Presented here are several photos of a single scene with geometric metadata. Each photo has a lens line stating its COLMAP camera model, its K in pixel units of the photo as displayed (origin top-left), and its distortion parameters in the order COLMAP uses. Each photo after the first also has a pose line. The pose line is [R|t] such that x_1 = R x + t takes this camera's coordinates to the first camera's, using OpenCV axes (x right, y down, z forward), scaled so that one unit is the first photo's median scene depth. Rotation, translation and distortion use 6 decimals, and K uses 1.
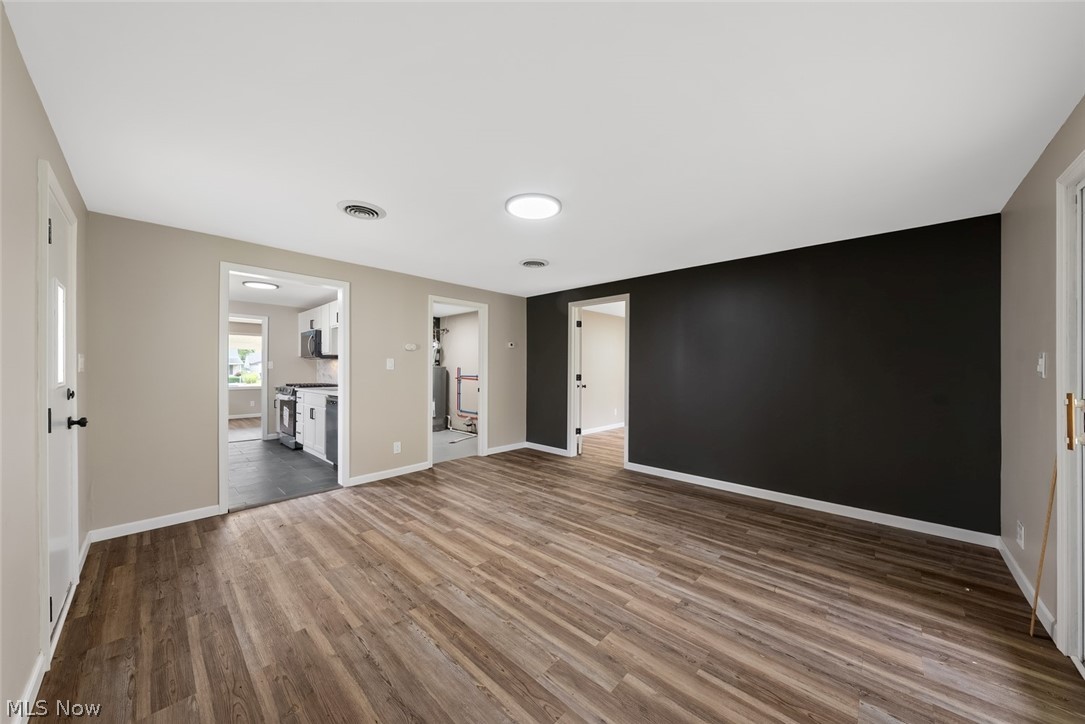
lens RADIAL K [[376.7, 0, 543.9], [0, 376.7, 363.8], [0, 0, 1]] dist [-0.006681, 0.000431]
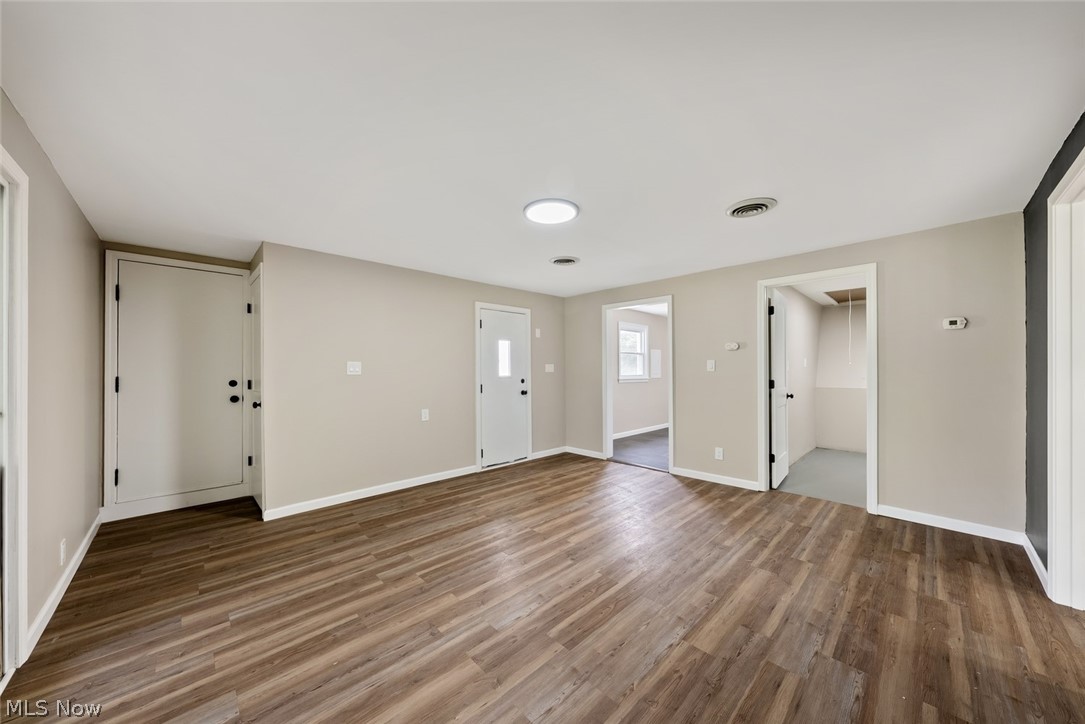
lens RADIAL K [[376.7, 0, 543.1], [0, 376.7, 366.7], [0, 0, 1]] dist [-0.006681, 0.000431]
pose [[-0.063811, -0.008490, -0.997926, 1.014584], [0.014362, 0.999852, -0.009425, 0.008815], [0.997859, -0.014933, -0.063680, 1.066373]]
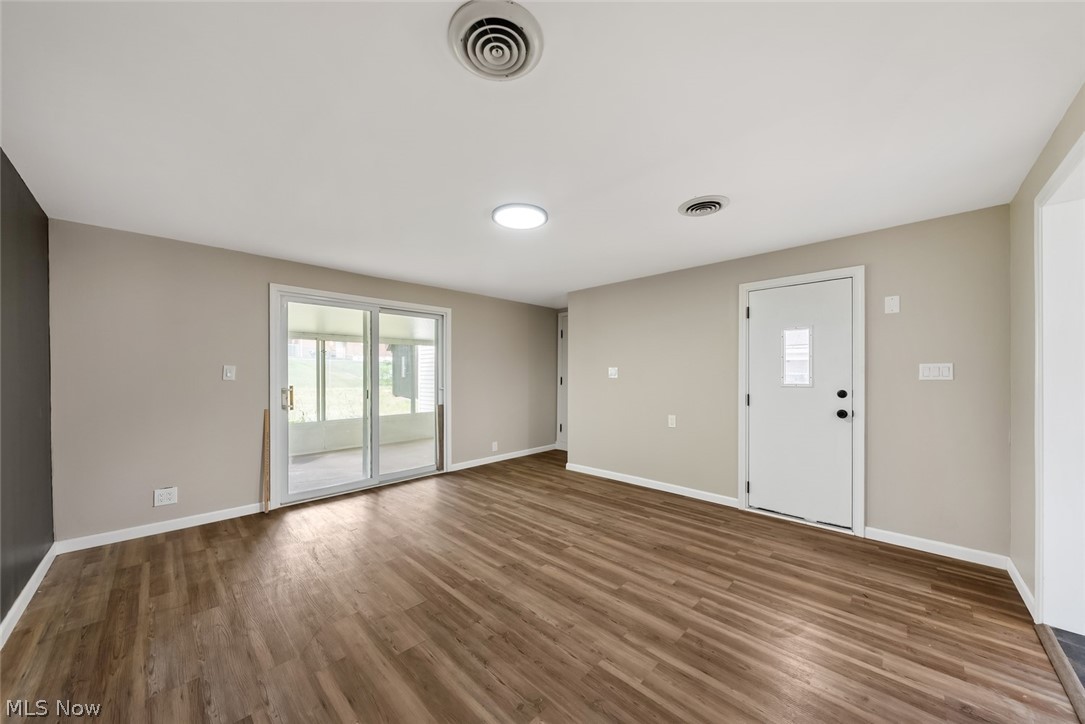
lens RADIAL K [[376.7, 0, 534.6], [0, 376.7, 368.5], [0, 0, 1]] dist [-0.006681, 0.000431]
pose [[-0.999207, -0.002707, 0.039713, -0.109591], [-0.003570, 0.999759, -0.021674, 0.014997], [-0.039644, -0.021799, -0.998976, 2.063887]]
